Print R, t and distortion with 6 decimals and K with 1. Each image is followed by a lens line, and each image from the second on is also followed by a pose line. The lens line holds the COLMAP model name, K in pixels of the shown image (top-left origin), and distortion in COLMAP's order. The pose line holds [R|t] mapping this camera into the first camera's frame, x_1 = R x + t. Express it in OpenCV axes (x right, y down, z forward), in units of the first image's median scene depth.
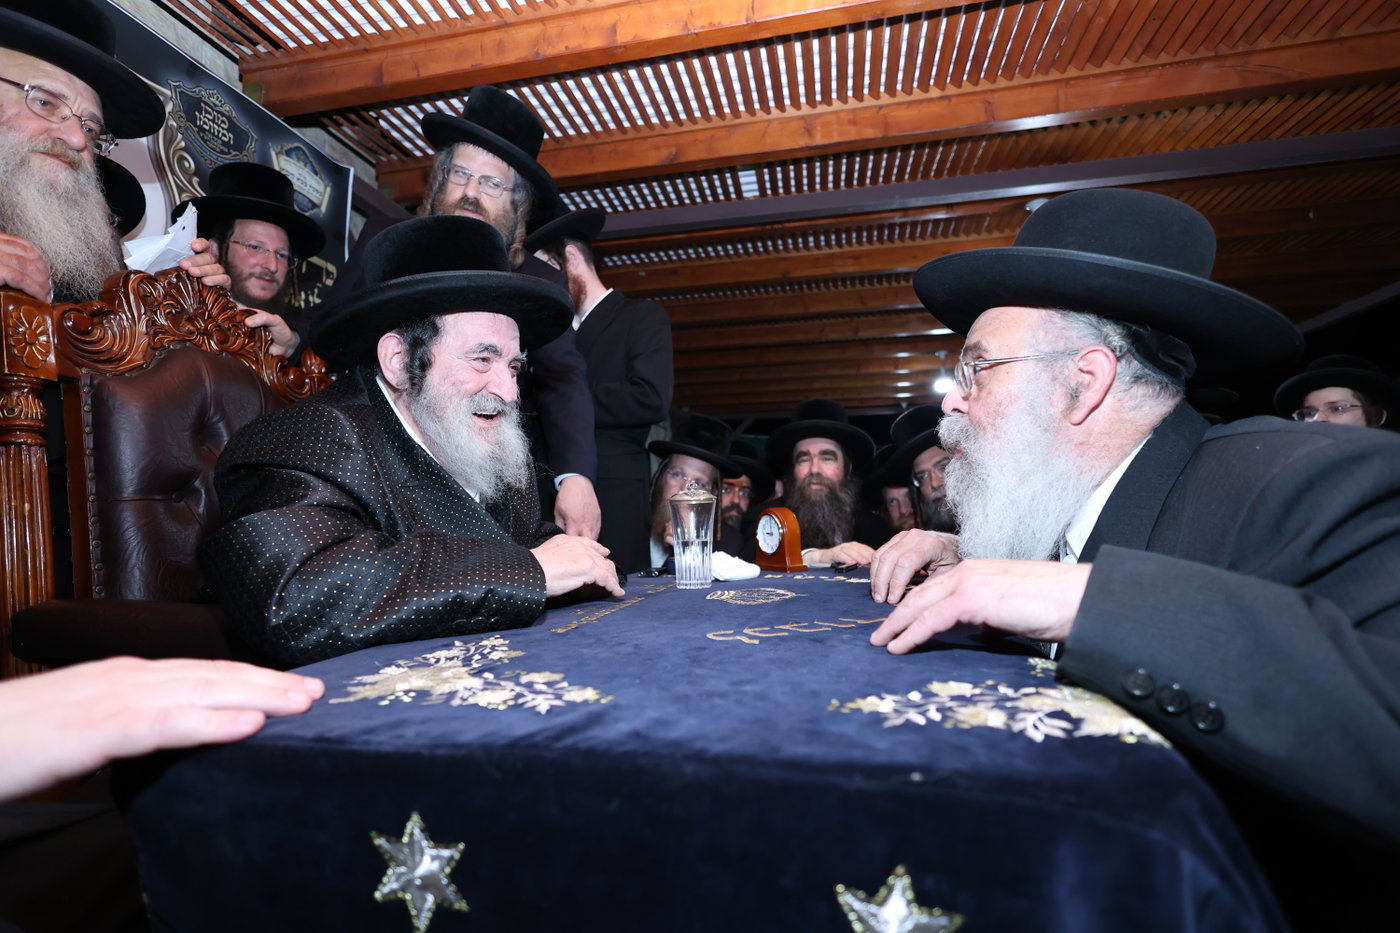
lens RADIAL K [[643.4, 0, 691.9], [0, 643.4, 477.9], [0, 0, 1]] dist [-0.003852, 0.001418]
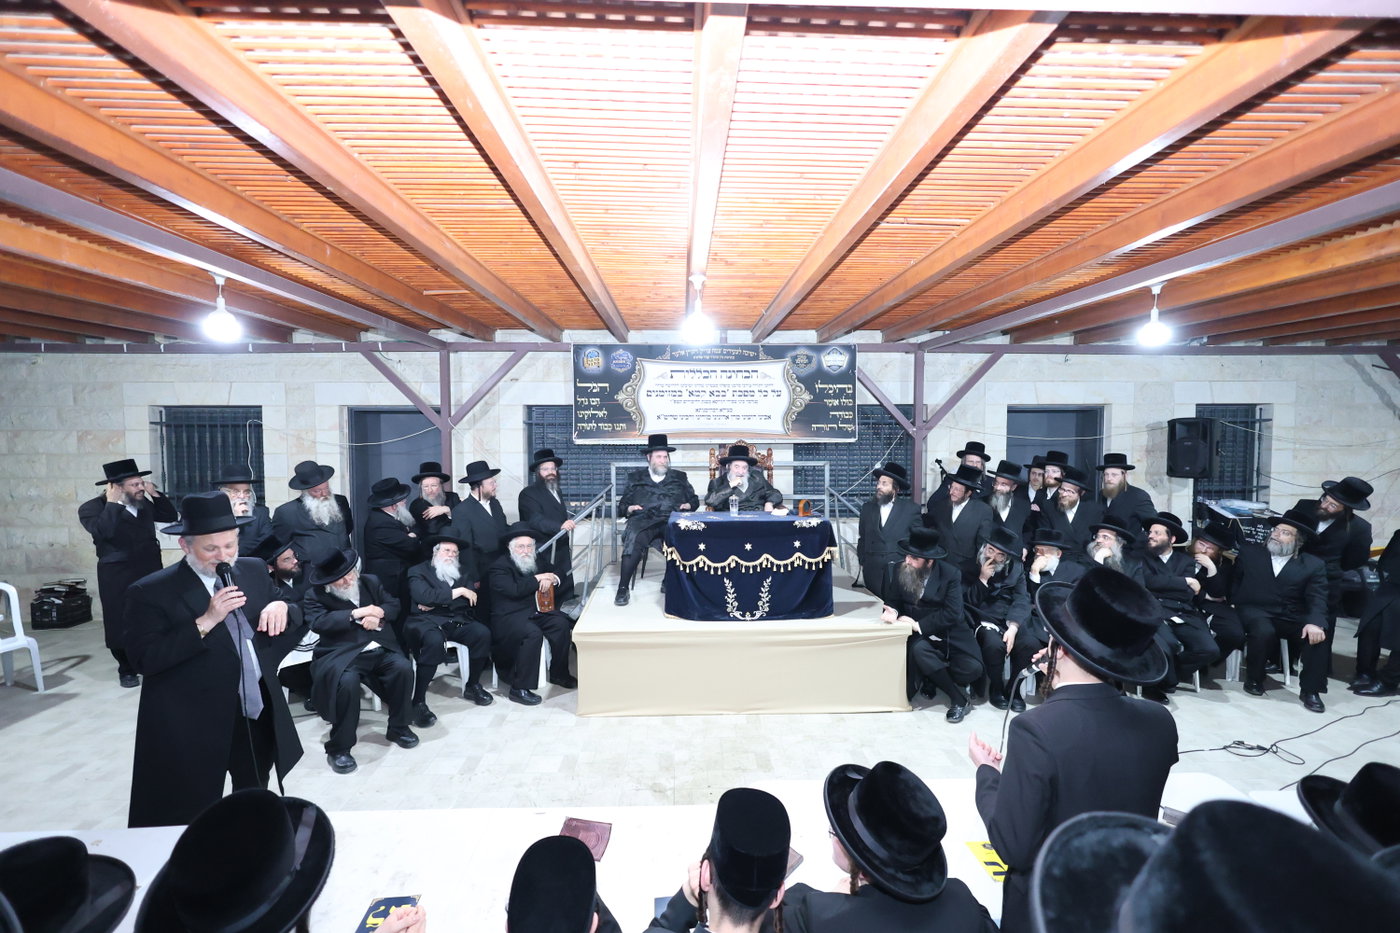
lens RADIAL K [[643.4, 0, 703.7], [0, 643.4, 477.5], [0, 0, 1]] dist [-0.003852, 0.001418]
pose [[0.238905, 0.094856, -0.966399, 2.180713], [0.059956, 0.991878, 0.112179, -0.324891], [0.969190, -0.084741, 0.231277, -0.272386]]
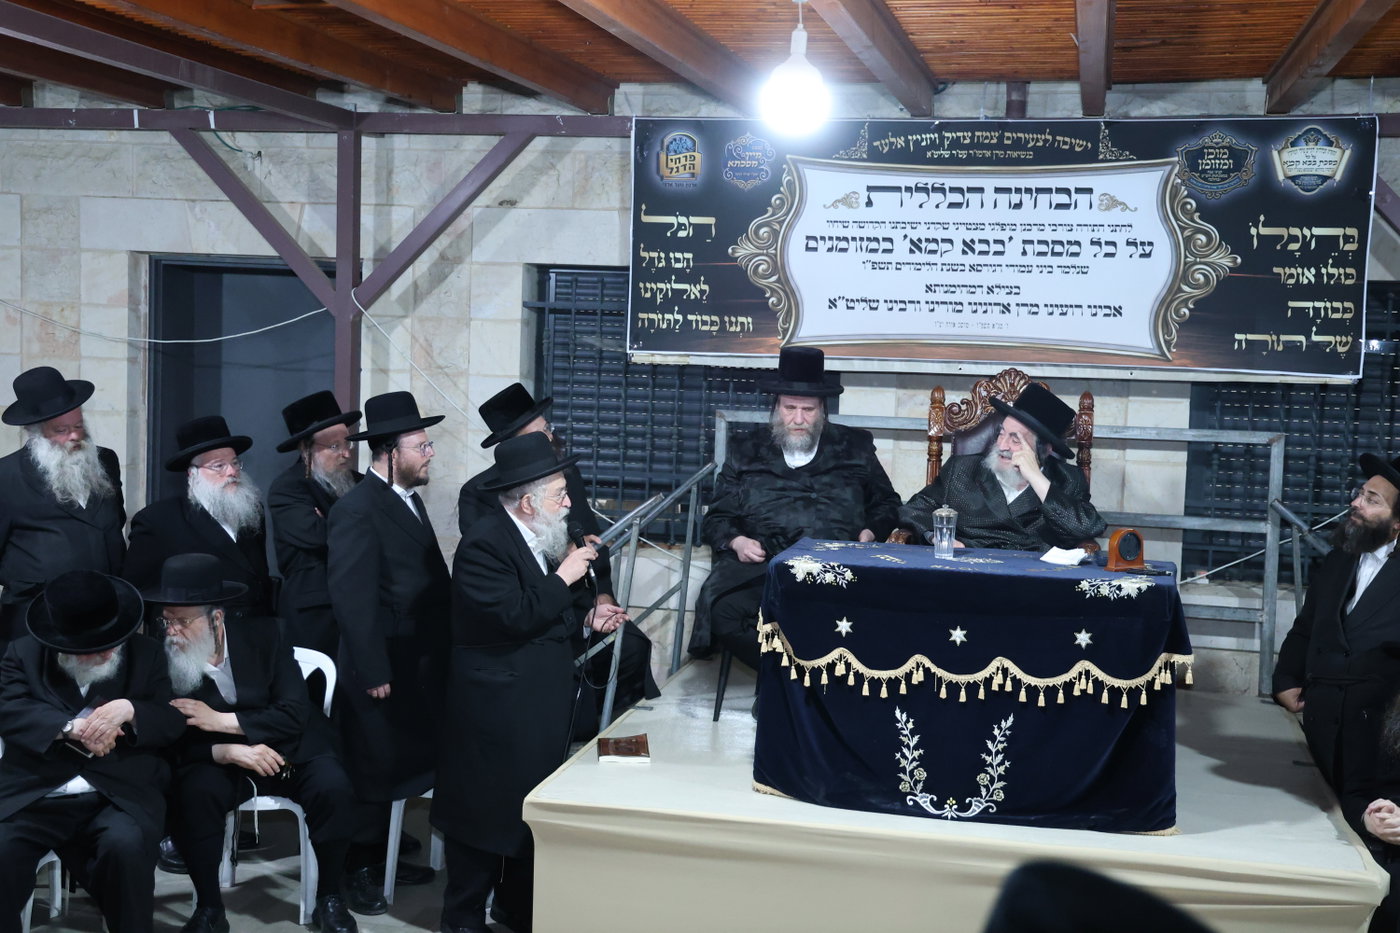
lens RADIAL K [[1684.1, 0, 710.5], [0, 1684.1, 468.7], [0, 0, 1]] dist [0.108444, 0.000000]
pose [[-0.012419, 0.112215, -0.993606, 2.392745], [0.034320, 0.993145, 0.111734, -0.332536], [0.999334, -0.032713, -0.016185, 0.056214]]
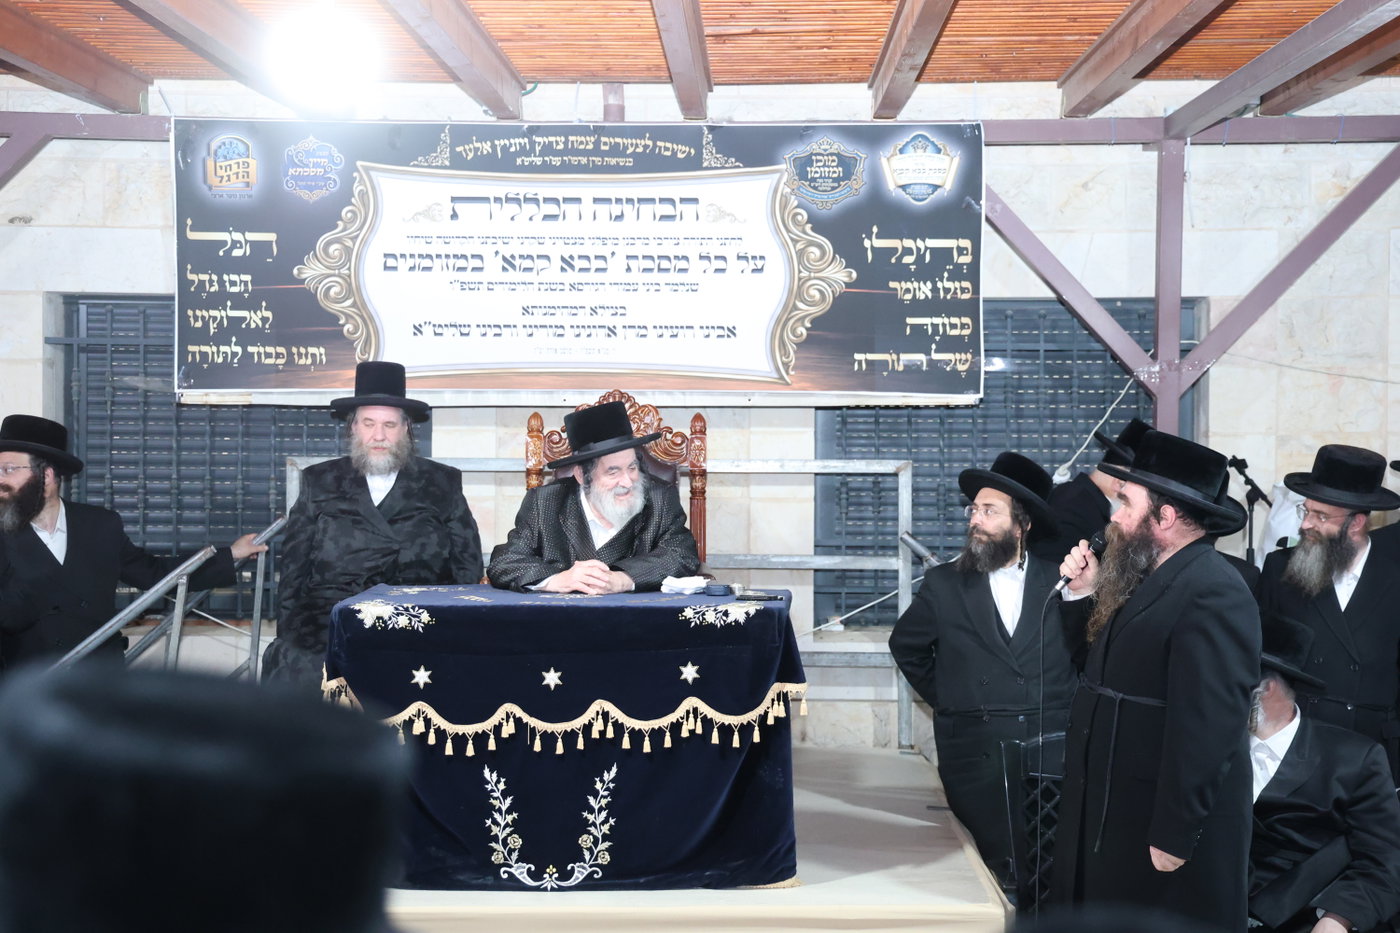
lens RADIAL K [[1892.8, 0, 707.4], [0, 1892.8, 475.7], [0, 0, 1]] dist [0.129287, 0.000000]
pose [[0.182511, 0.059555, -0.981398, 2.379066], [0.053958, 0.996053, 0.070479, -0.233289], [0.981722, -0.065817, 0.178578, 0.138729]]
